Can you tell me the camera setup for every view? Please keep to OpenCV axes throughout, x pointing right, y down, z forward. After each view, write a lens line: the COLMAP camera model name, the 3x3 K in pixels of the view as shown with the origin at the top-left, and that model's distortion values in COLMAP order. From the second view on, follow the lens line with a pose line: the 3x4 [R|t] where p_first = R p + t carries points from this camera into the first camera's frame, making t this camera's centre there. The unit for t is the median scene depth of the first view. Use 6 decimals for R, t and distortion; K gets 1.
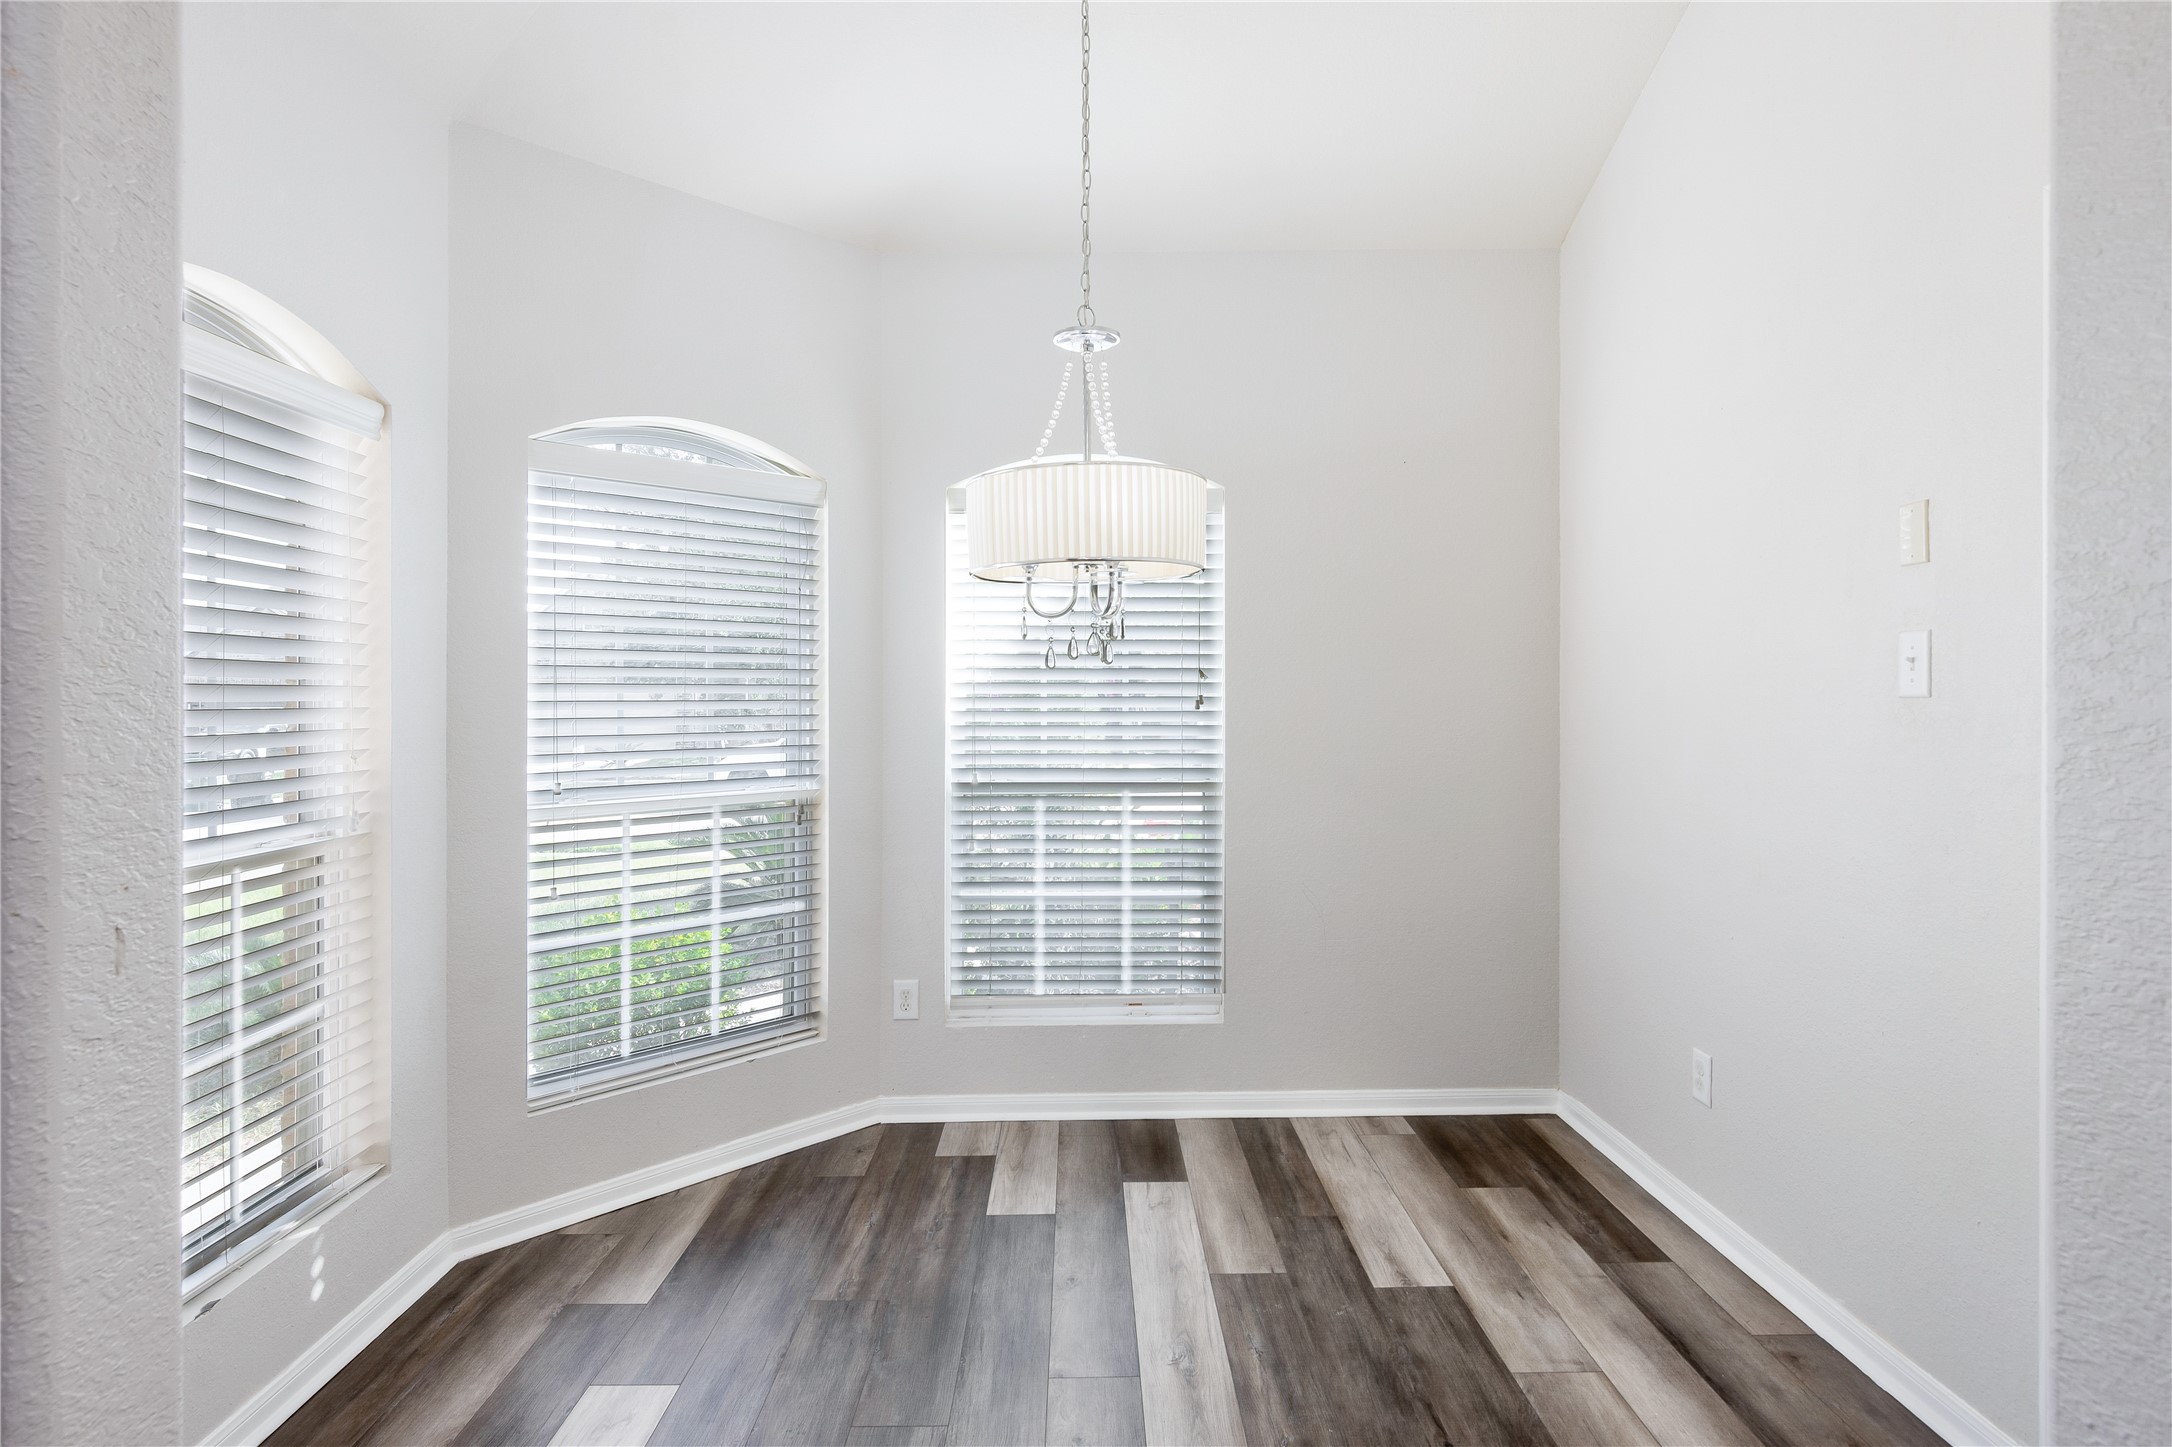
lens RADIAL K [[1126.0, 0, 1052.7], [0, 1126.0, 694.7], [0, 0, 1]] dist [-0.017897, -0.001446]
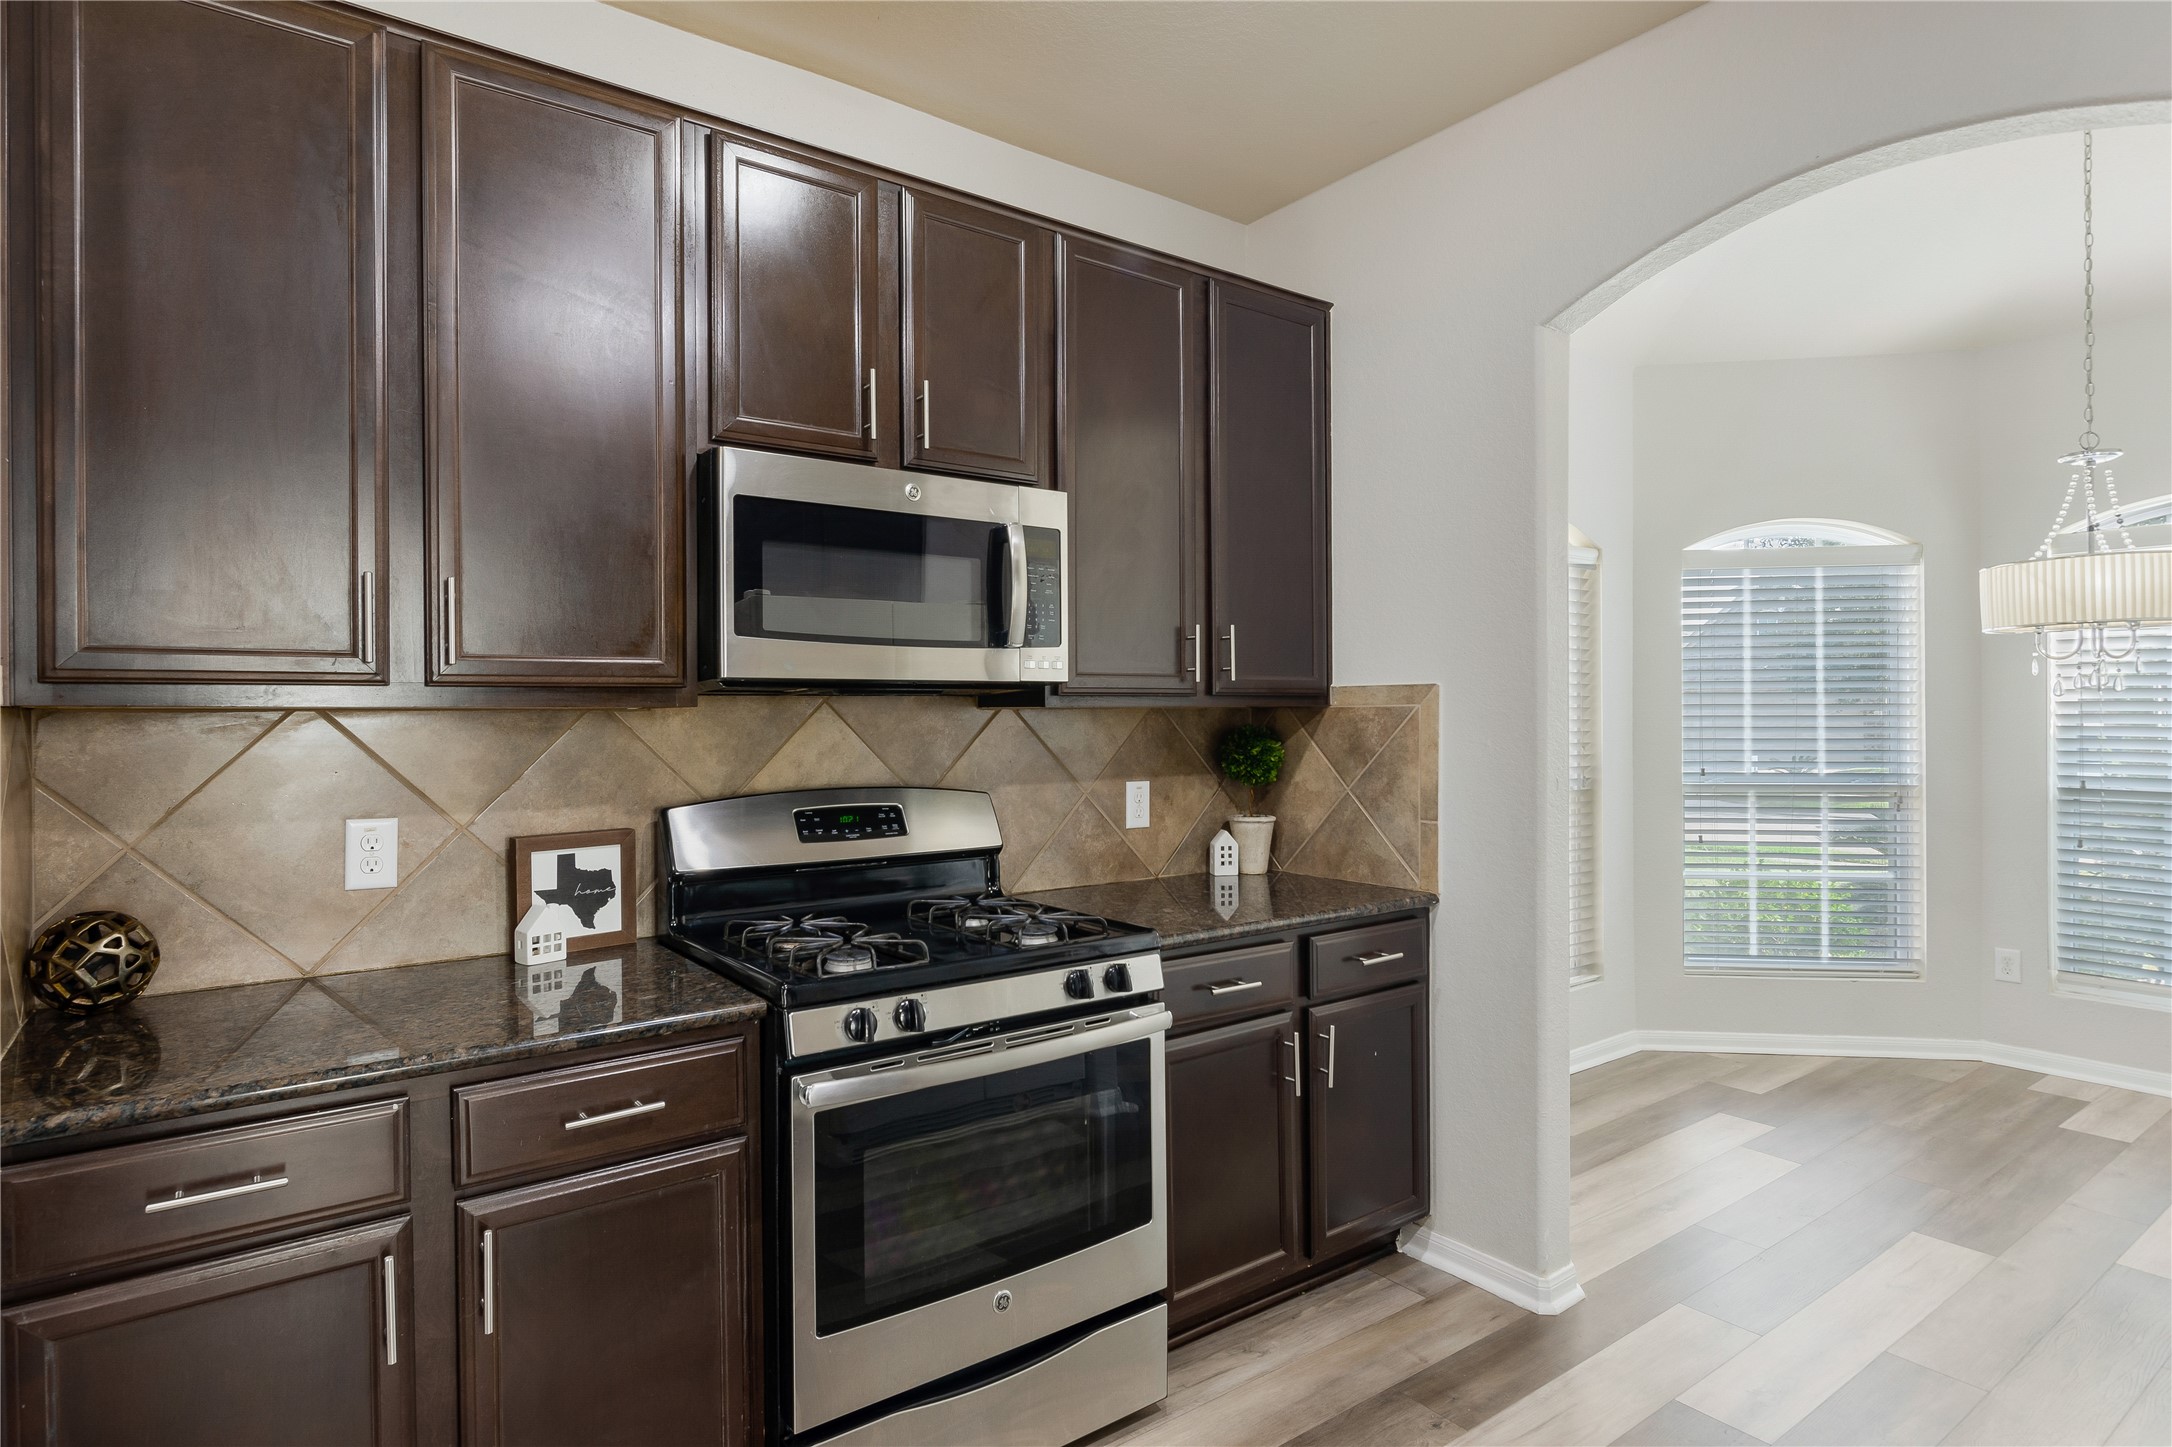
lens RADIAL K [[1126.0, 0, 1052.7], [0, 1126.0, 694.7], [0, 0, 1]] dist [-0.017897, -0.001446]
pose [[0.573770, -0.014083, -0.818895, 0.311494], [0.001397, 0.999868, -0.016217, -0.002260], [0.819015, 0.008161, 0.573714, -0.631571]]
